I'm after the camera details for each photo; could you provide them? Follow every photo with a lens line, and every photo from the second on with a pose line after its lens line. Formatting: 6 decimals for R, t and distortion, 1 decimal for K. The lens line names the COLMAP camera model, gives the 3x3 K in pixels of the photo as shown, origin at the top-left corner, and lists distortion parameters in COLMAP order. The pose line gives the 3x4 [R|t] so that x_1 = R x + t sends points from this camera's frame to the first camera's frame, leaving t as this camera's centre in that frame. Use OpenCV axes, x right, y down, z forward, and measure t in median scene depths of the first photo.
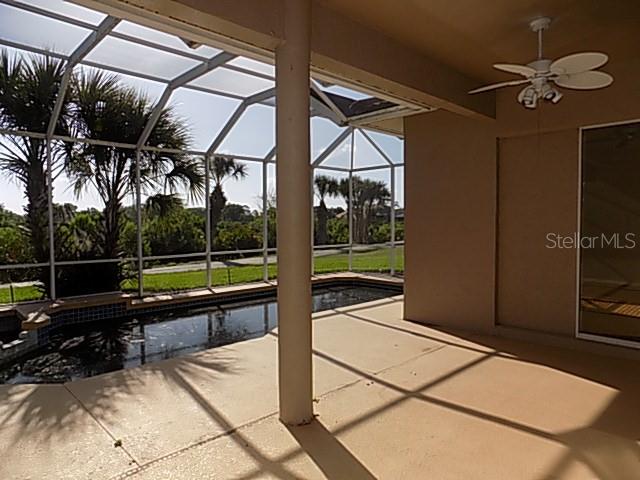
lens RADIAL K [[432.0, 0, 325.0], [0, 432.0, 239.8], [0, 0, 1]] dist [-0.069486, 0.067031]
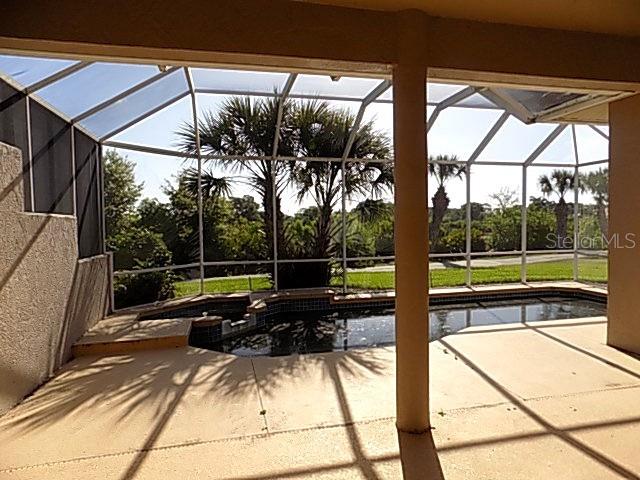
lens RADIAL K [[432.0, 0, 326.7], [0, 432.0, 242.4], [0, 0, 1]] dist [-0.069486, 0.067031]
pose [[0.855973, 0.018619, -0.516685, 0.130473], [-0.013631, 0.999817, 0.013445, -0.017771], [0.516841, -0.004466, 0.856070, 0.005524]]
